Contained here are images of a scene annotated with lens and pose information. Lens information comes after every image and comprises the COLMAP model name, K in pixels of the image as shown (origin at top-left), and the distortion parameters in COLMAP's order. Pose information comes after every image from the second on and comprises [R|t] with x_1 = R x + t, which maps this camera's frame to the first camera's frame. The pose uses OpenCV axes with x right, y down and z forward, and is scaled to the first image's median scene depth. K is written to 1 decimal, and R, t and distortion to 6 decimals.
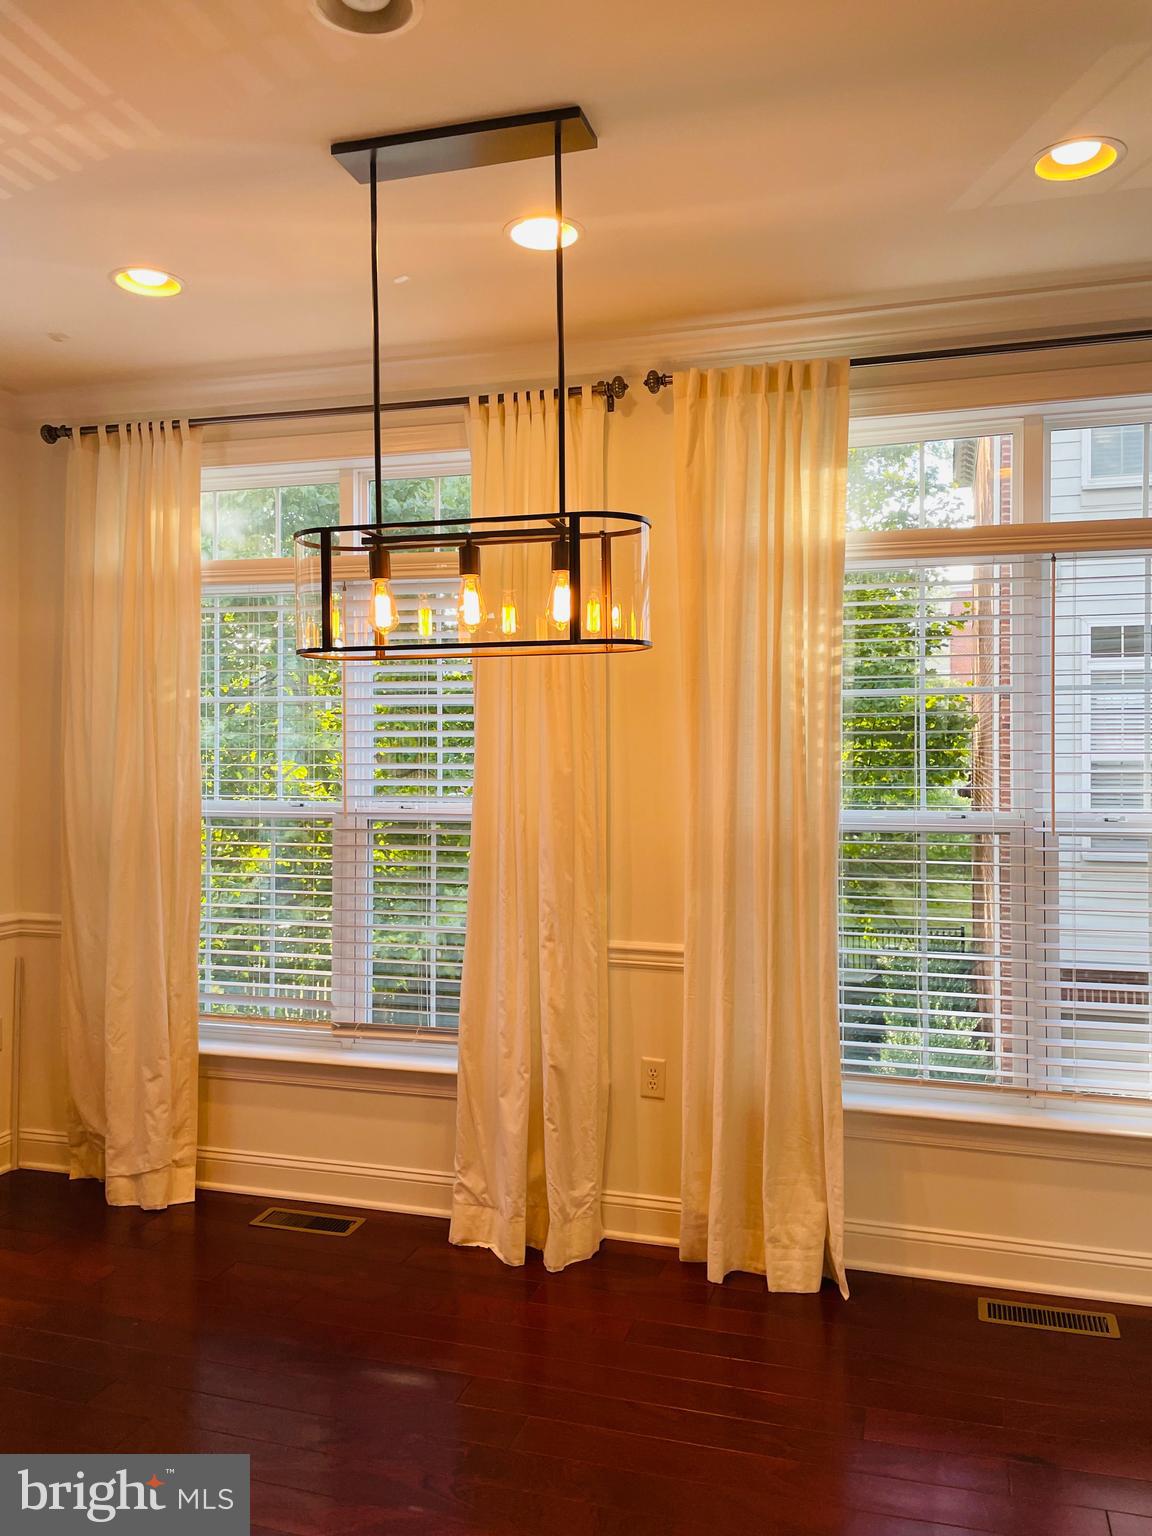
lens RADIAL K [[1181.9, 0, 621.9], [0, 1181.9, 761.4], [0, 0, 1]] dist [0.095440, -0.127351]
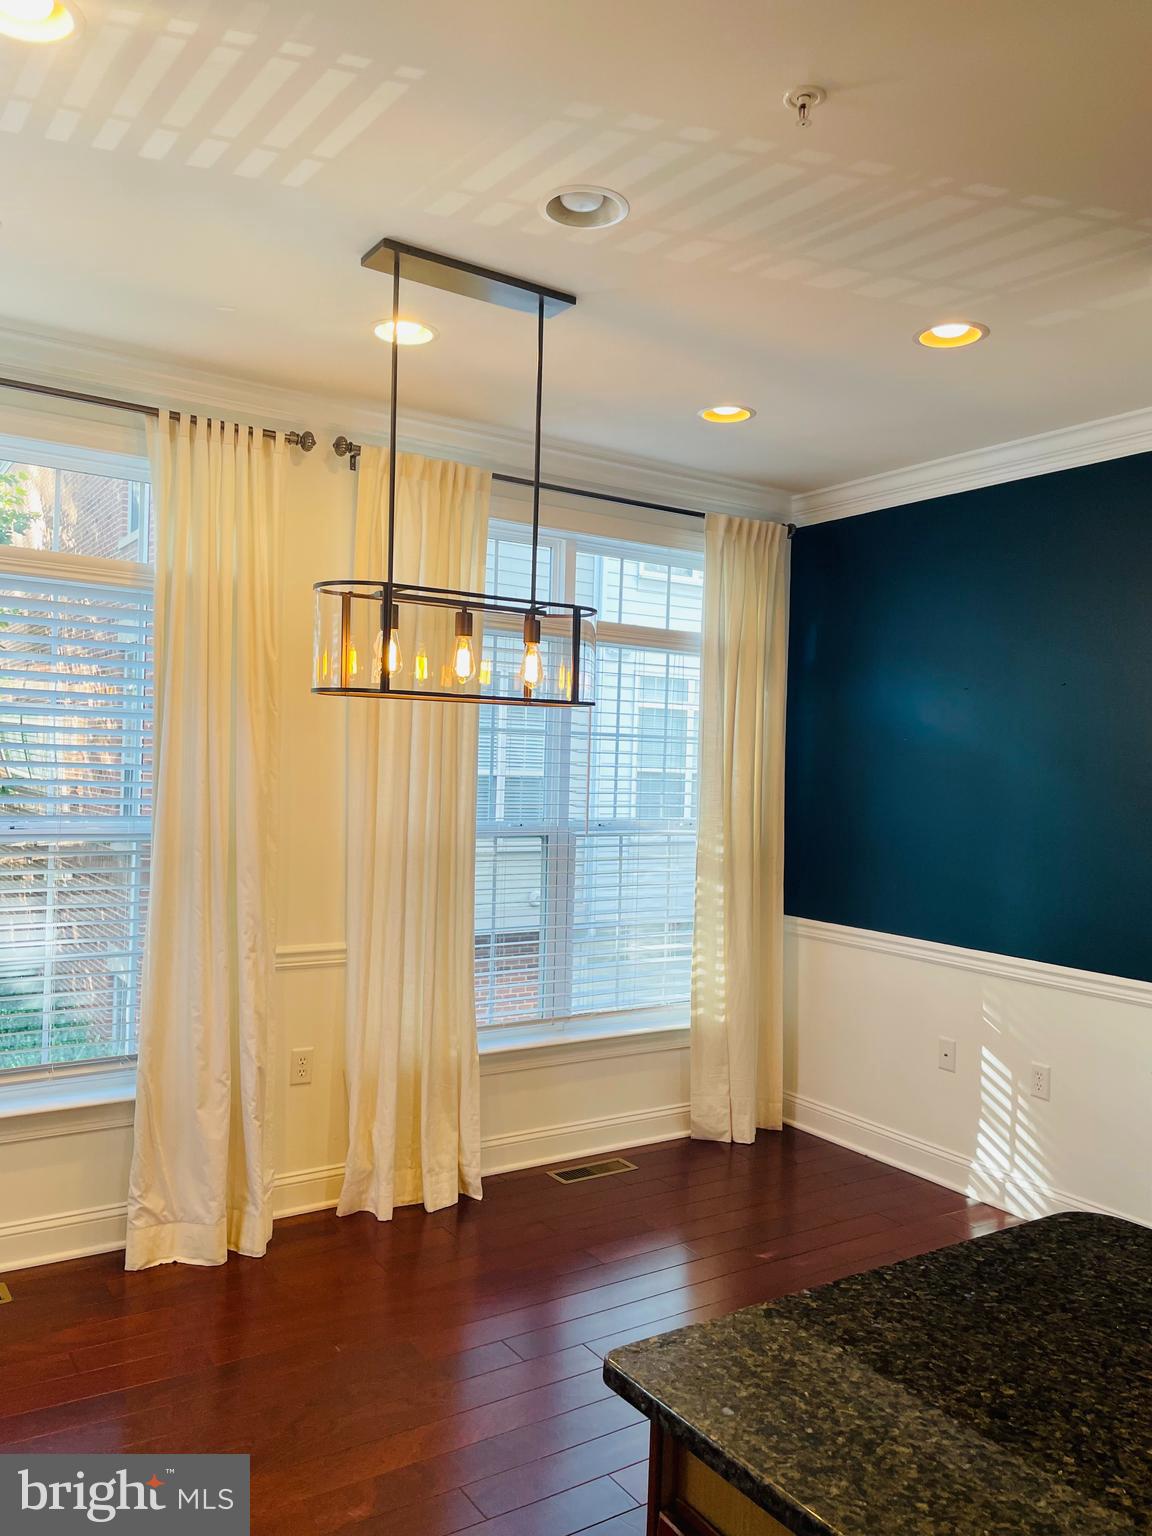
lens RADIAL K [[1181.9, 0, 585.7], [0, 1181.9, 771.2], [0, 0, 1]] dist [0.095440, -0.127351]
pose [[0.632196, 0.011906, 0.774717, -0.700208], [-0.022852, 0.999733, 0.003283, -0.019624], [-0.774471, -0.019779, 0.632300, 0.099910]]
